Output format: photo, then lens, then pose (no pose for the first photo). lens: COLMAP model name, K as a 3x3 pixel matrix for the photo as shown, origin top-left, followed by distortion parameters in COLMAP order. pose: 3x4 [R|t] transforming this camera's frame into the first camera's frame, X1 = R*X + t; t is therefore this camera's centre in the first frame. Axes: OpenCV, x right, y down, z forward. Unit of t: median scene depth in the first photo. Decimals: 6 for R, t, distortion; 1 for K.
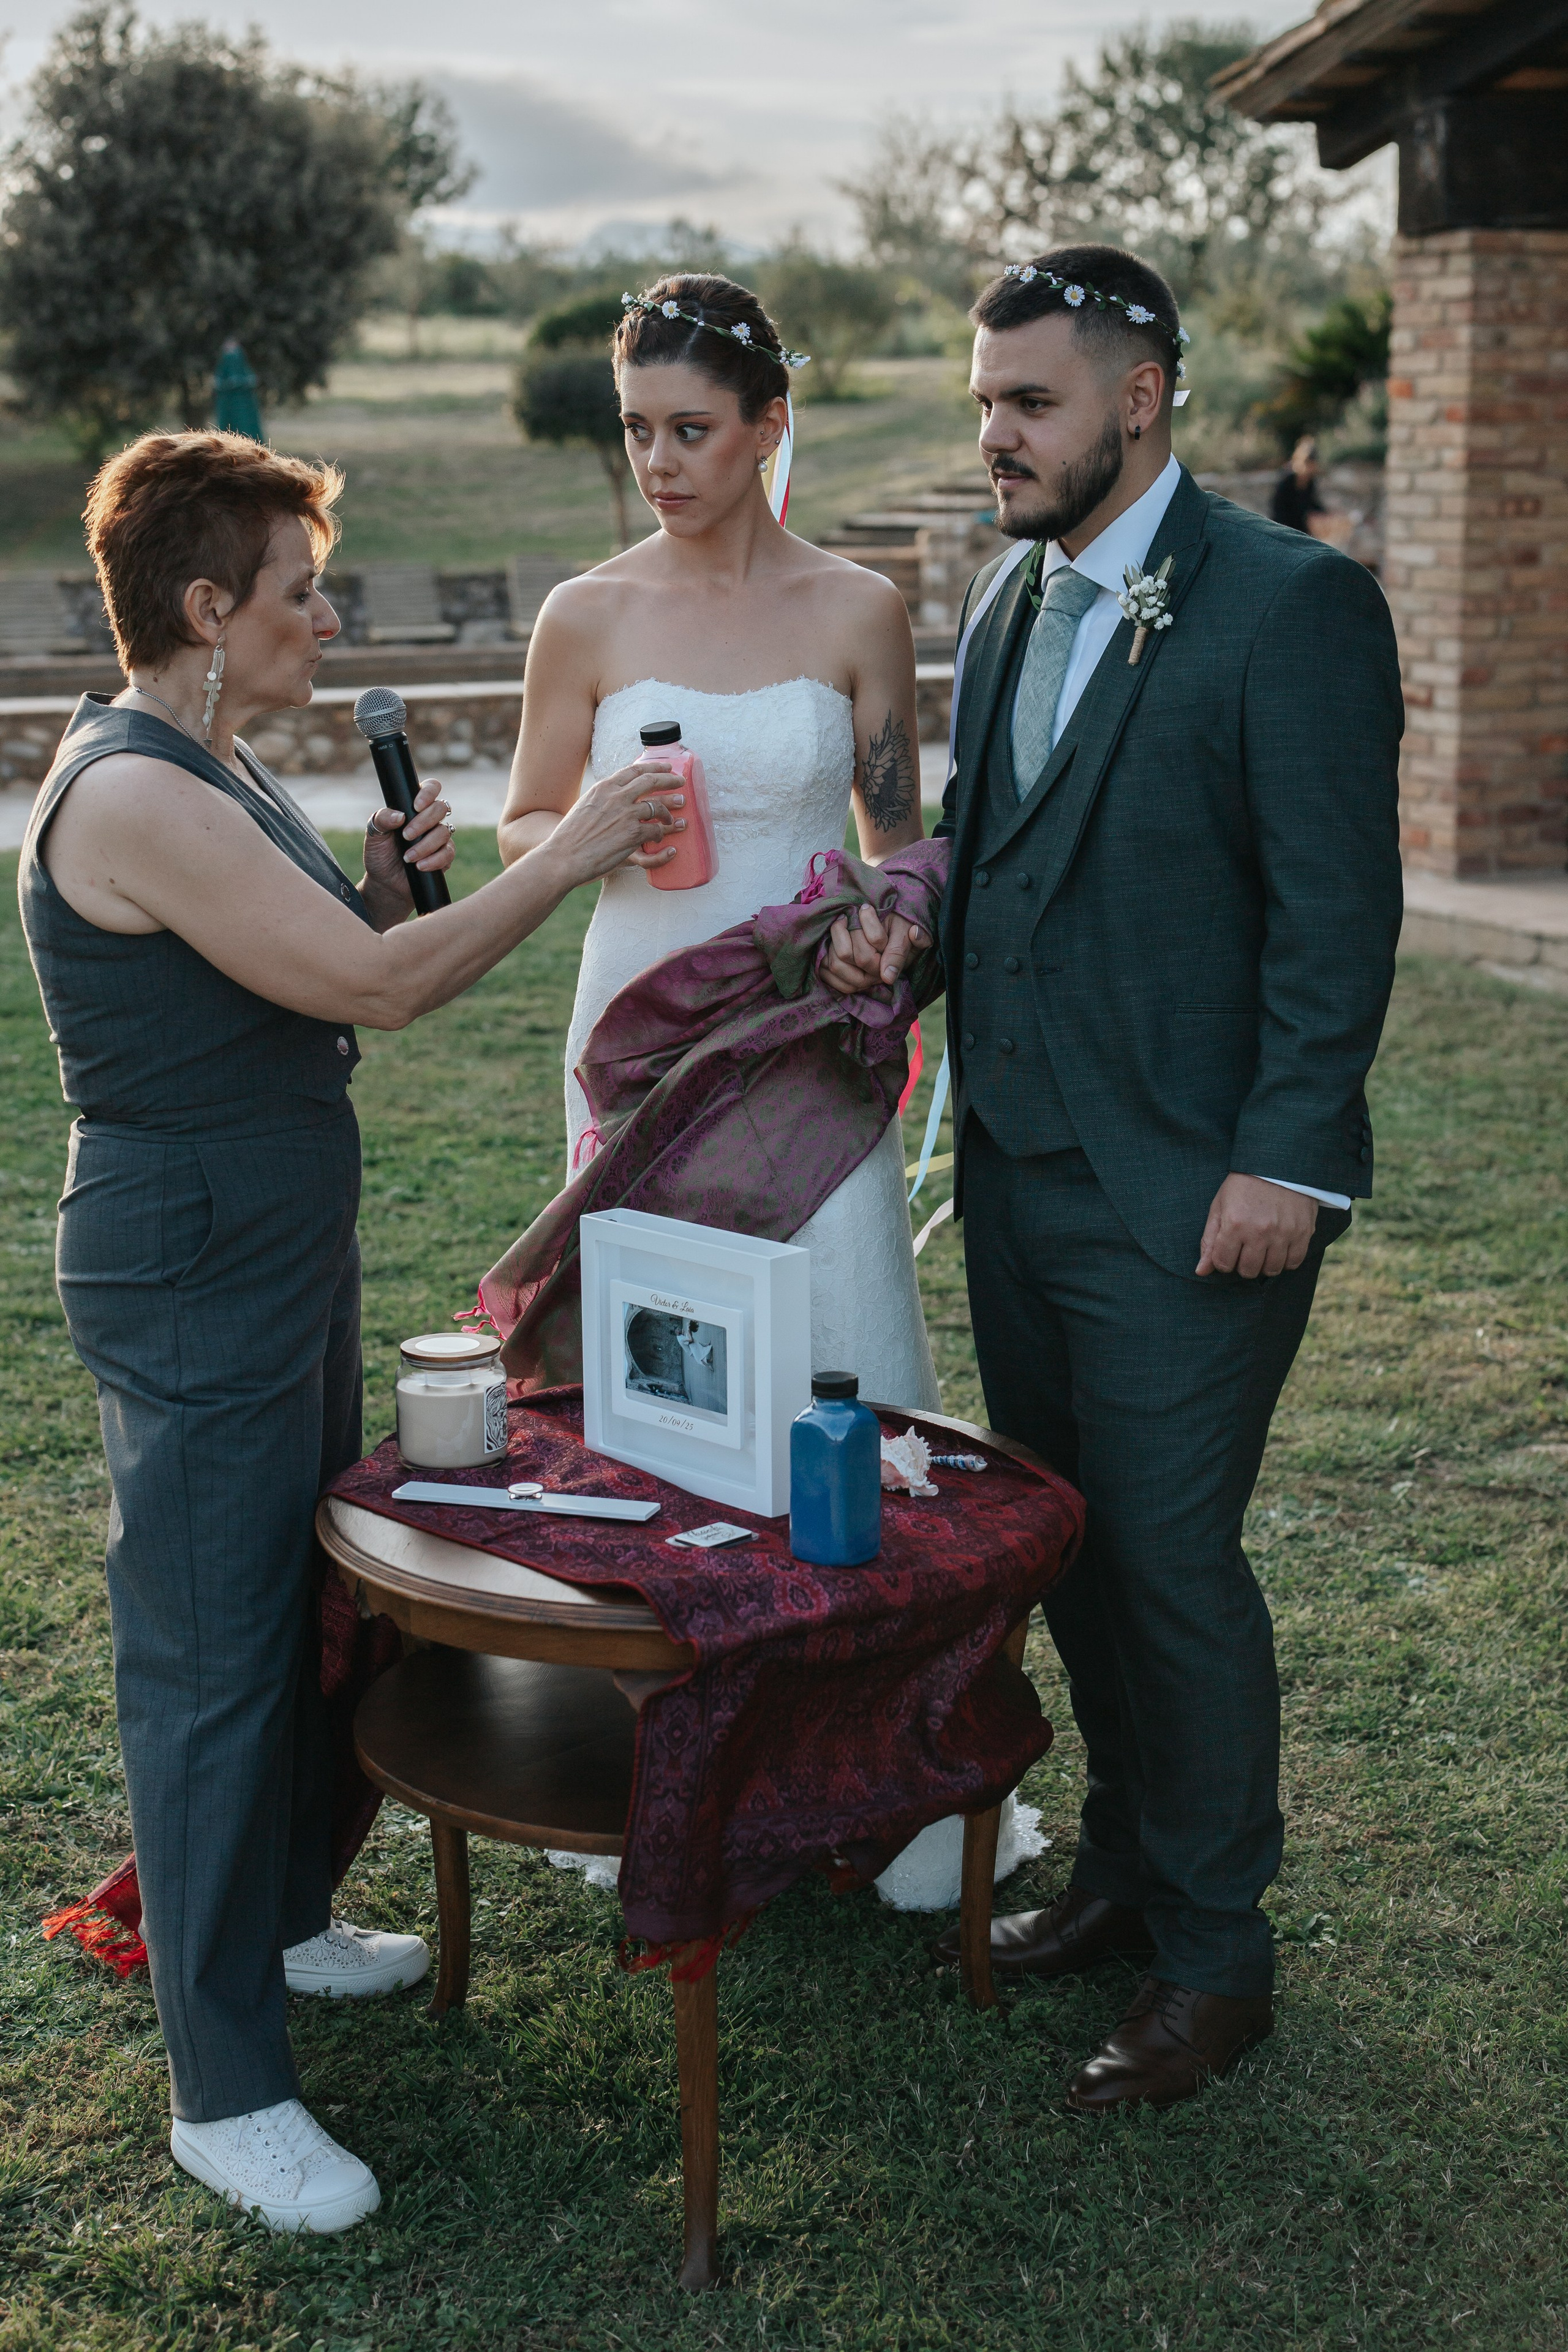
lens RADIAL K [[3422.1, 0, 784.0], [0, 3422.1, 1176.0], [0, 0, 1]] dist [0.090983, -0.027106]
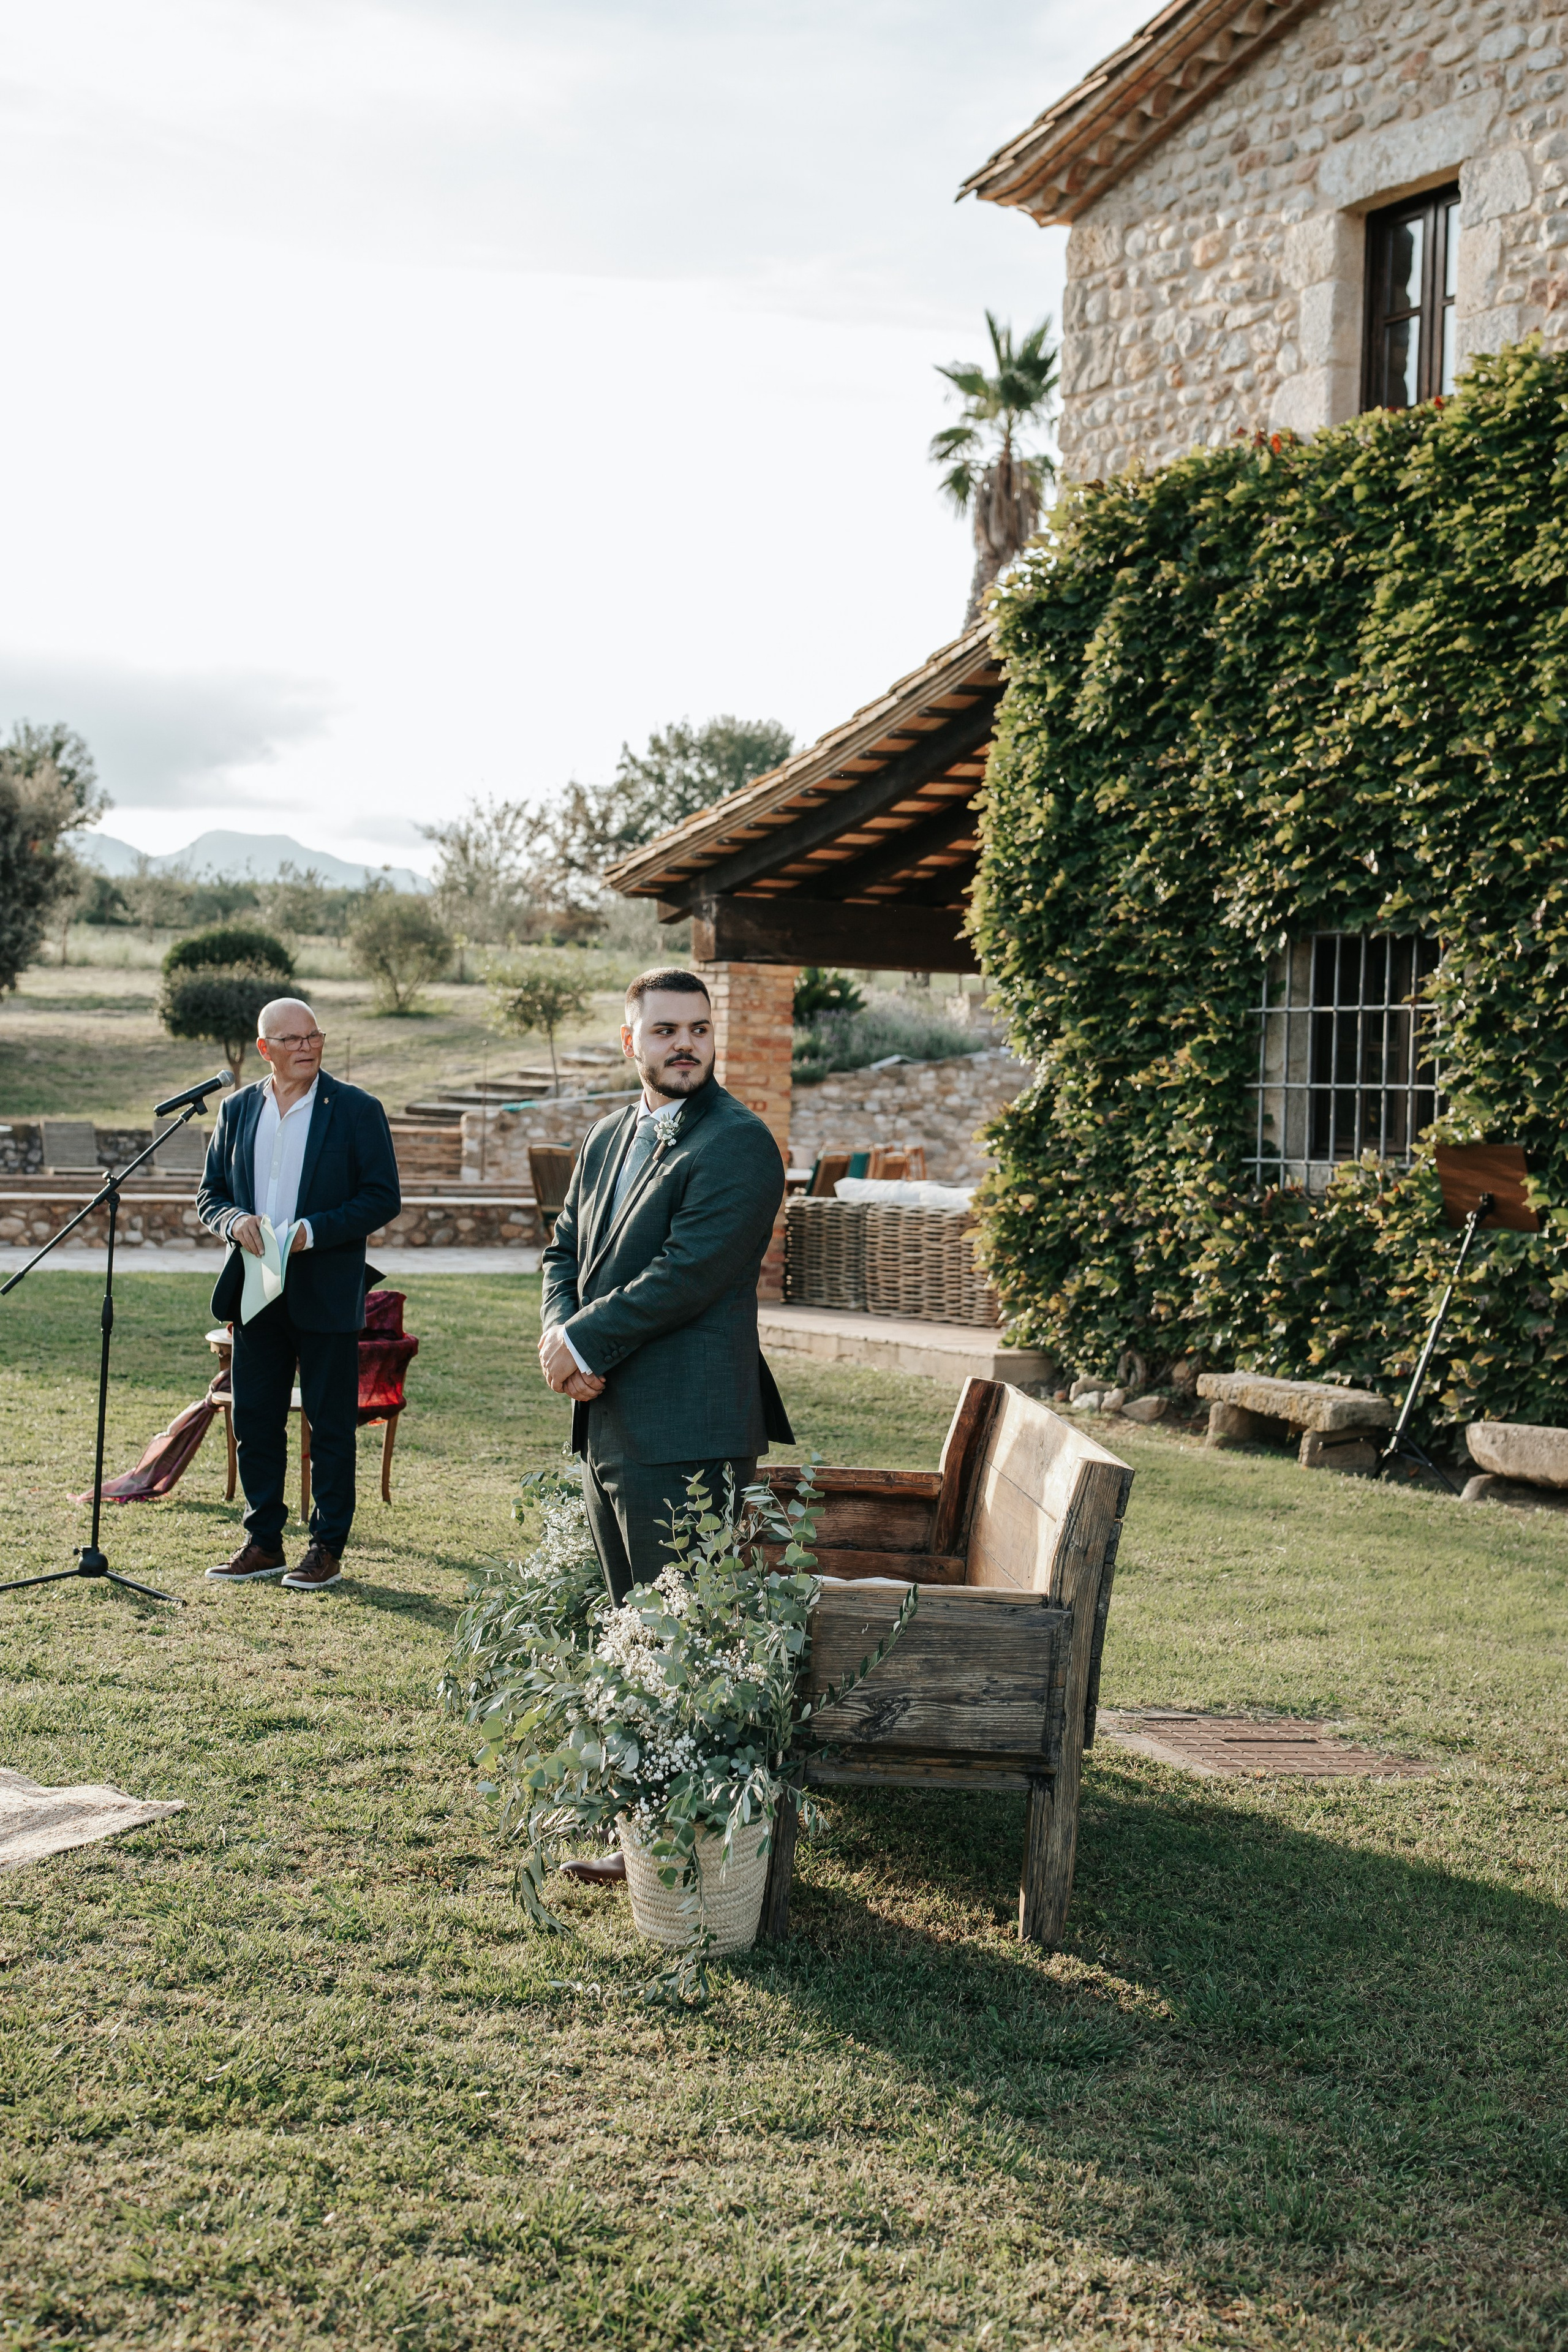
lens RADIAL K [[3298.4, 0, 751.0], [0, 3298.4, 1132.0], [0, 0, 1]] dist [0.131783, -0.061172]
pose [[0.992186, 0.046677, 0.115708, 0.001545], [-0.024546, 0.982285, -0.185777, 0.035707], [-0.122330, 0.181485, 0.975755, -0.174410]]
